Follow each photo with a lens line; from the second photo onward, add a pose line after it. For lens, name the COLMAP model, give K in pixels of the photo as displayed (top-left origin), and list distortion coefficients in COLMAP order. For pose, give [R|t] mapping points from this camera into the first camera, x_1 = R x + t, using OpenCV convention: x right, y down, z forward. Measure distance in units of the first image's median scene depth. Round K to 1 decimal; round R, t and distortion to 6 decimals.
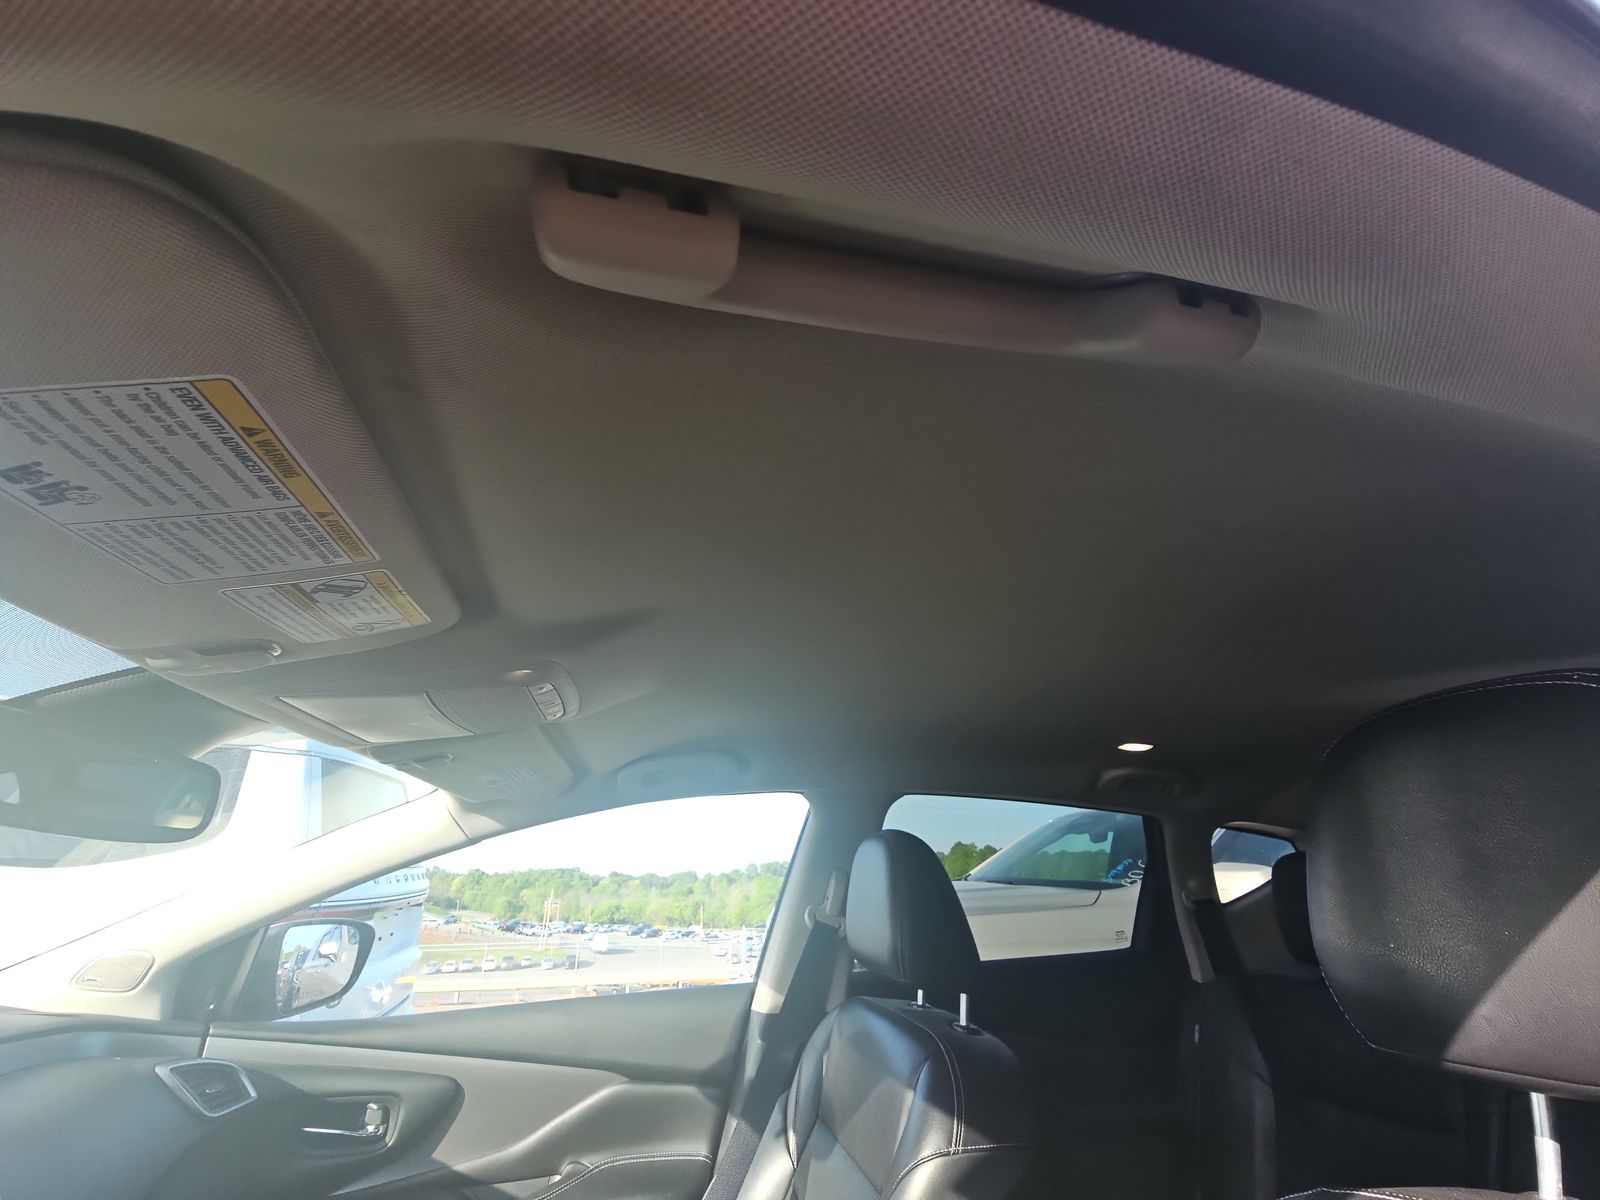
lens RADIAL K [[678.9, 0, 812.8], [0, 678.9, 608.0], [0, 0, 1]] dist [0.009243, -0.007875]
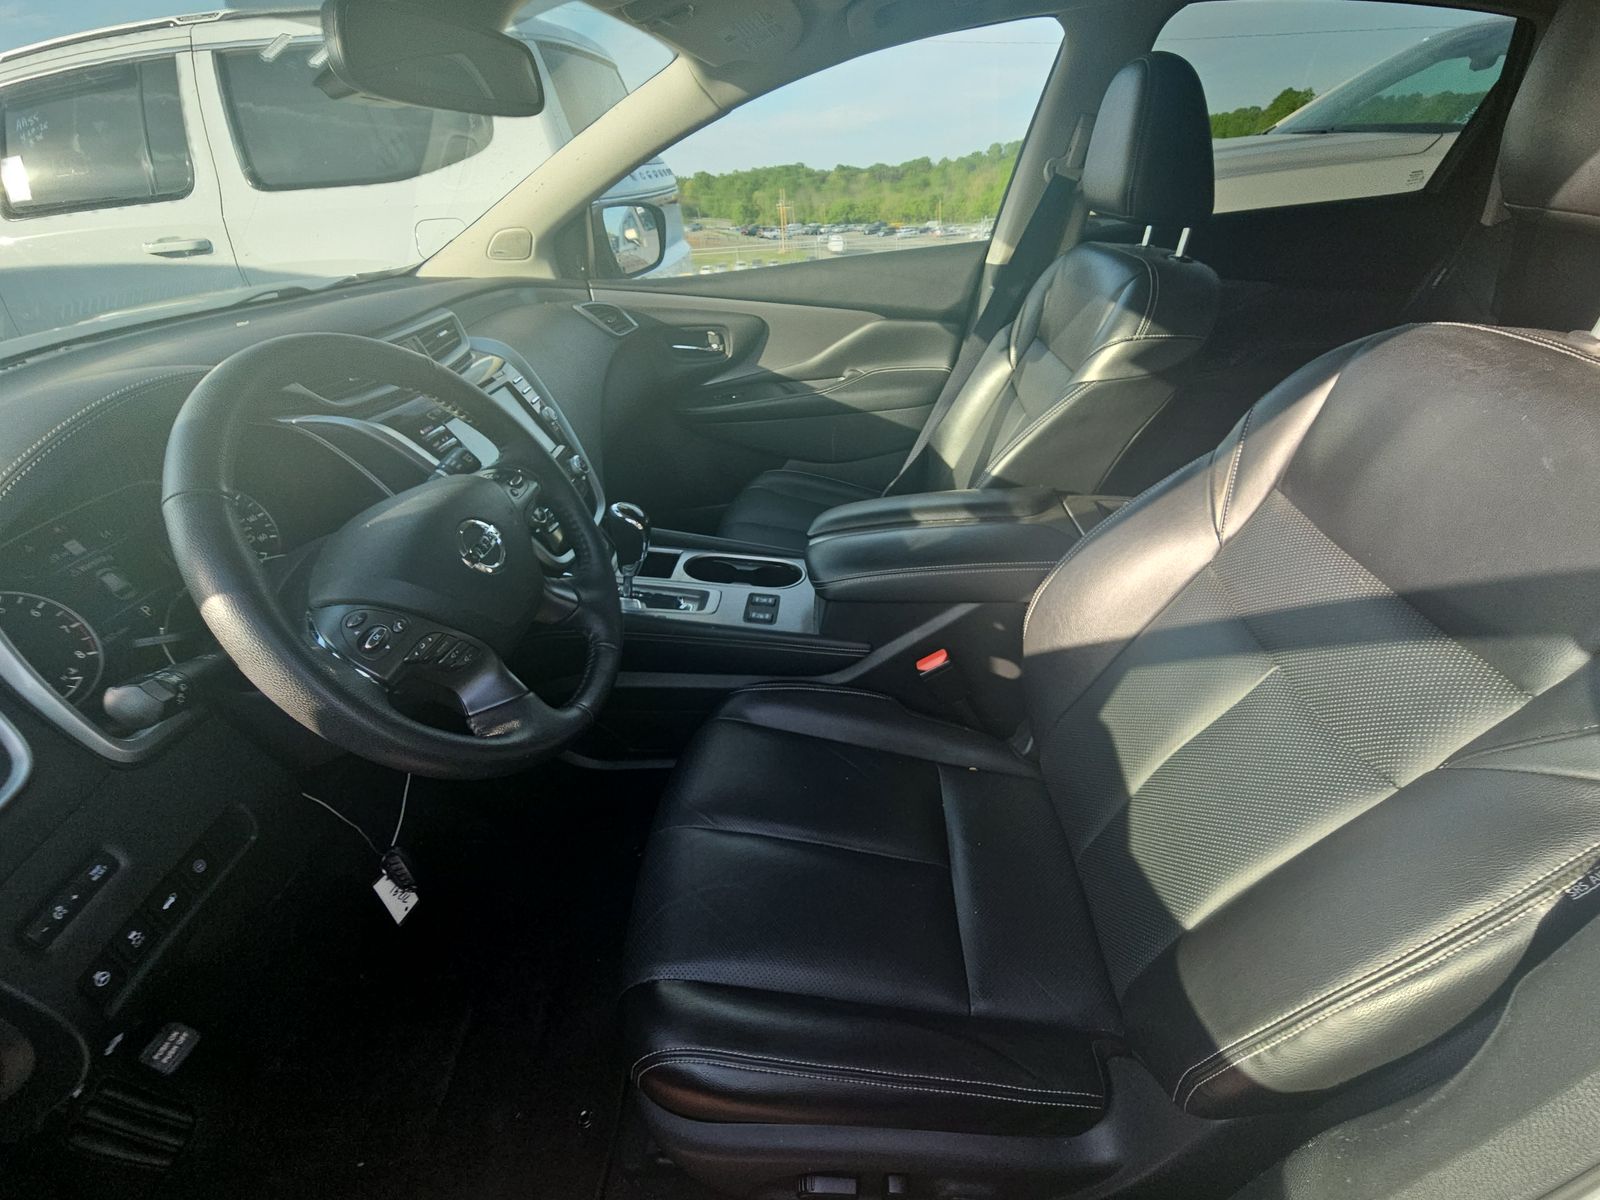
lens RADIAL K [[678.9, 0, 812.8], [0, 678.9, 608.0], [0, 0, 1]] dist [0.009243, -0.007875]
pose [[0.952159, 0.115161, -0.283074, 0.026512], [0.165419, 0.584634, 0.794254, -0.028391], [0.256961, -0.803082, 0.537615, -0.175046]]
